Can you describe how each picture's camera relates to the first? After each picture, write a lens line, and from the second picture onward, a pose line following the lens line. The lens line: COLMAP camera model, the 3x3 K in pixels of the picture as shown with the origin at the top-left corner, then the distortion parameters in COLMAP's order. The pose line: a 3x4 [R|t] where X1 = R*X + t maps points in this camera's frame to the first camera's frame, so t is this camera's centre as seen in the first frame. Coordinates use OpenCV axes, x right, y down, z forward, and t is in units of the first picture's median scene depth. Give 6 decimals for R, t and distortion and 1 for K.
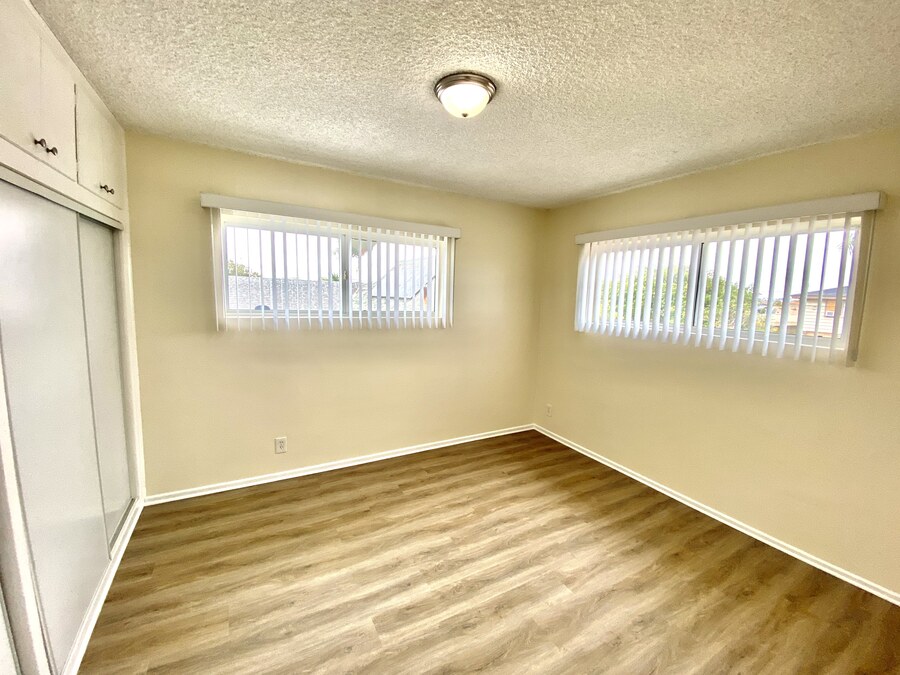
lens RADIAL K [[366.2, 0, 450.1], [0, 366.2, 336.1], [0, 0, 1]] dist [0.038681, -0.029820]
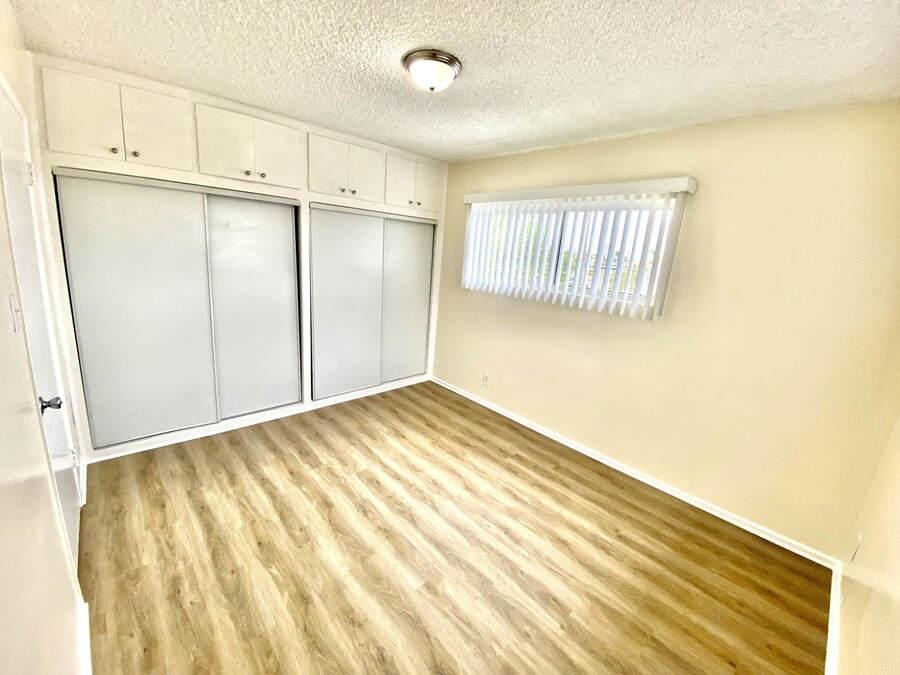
lens RADIAL K [[366.2, 0, 450.1], [0, 366.2, 336.1], [0, 0, 1]] dist [0.038681, -0.029820]
pose [[0.243494, 0.208119, -0.947310, 0.830205], [-0.182122, 0.969145, 0.166104, -0.058106], [0.952650, 0.132081, 0.273884, 0.577647]]
